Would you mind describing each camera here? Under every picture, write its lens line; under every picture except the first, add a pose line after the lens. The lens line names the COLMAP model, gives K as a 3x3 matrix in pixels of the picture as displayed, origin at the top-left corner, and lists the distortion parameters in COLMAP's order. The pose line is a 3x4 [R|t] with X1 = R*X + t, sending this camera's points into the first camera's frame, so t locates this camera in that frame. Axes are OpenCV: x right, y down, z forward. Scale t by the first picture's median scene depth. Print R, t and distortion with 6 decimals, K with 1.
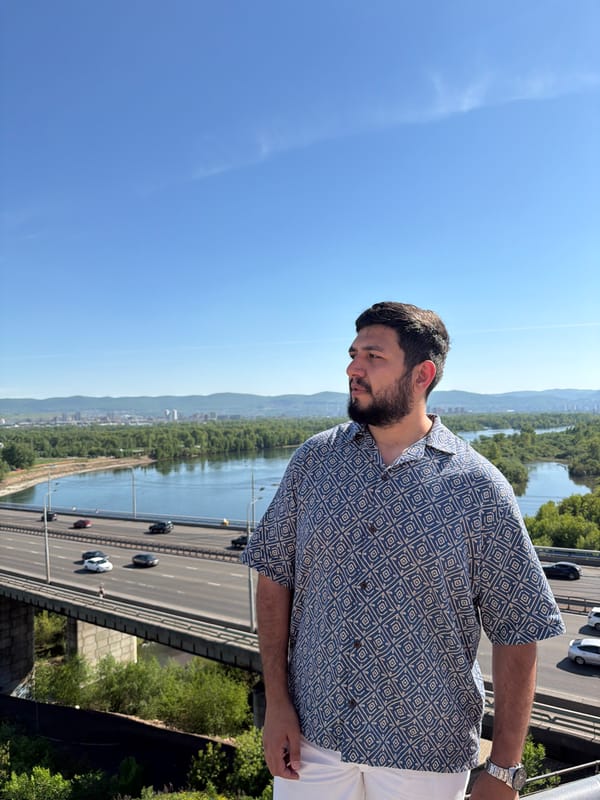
lens RADIAL K [[413.2, 0, 299.8], [0, 413.2, 399.5], [0, 0, 1]] dist [0.005790, 0.000196]
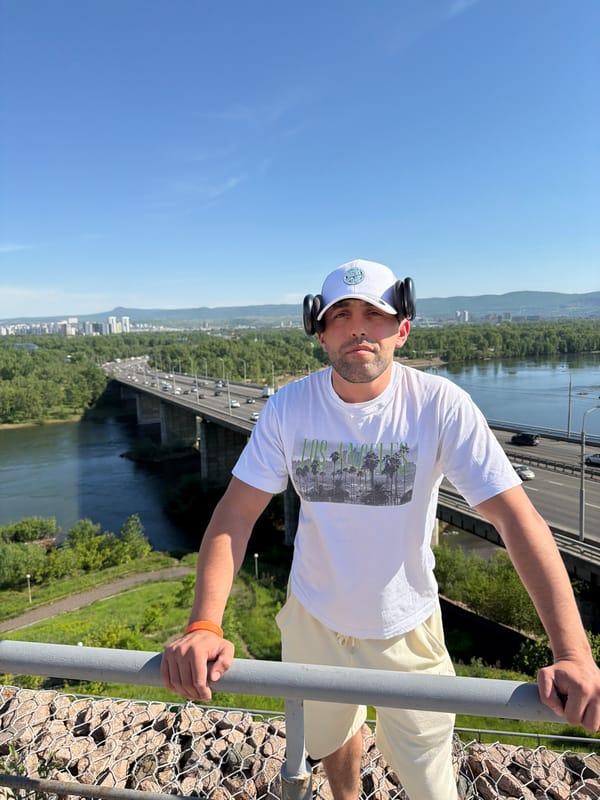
lens RADIAL K [[259.7, 0, 300.6], [0, 259.7, 400.3], [0, 0, 1]] dist [-0.002206, -0.000097]
pose [[0.956331, 0.073587, -0.282870, -0.498256], [0.012172, 0.956922, 0.290089, 0.045924], [0.292031, -0.280864, 0.914239, 0.278402]]
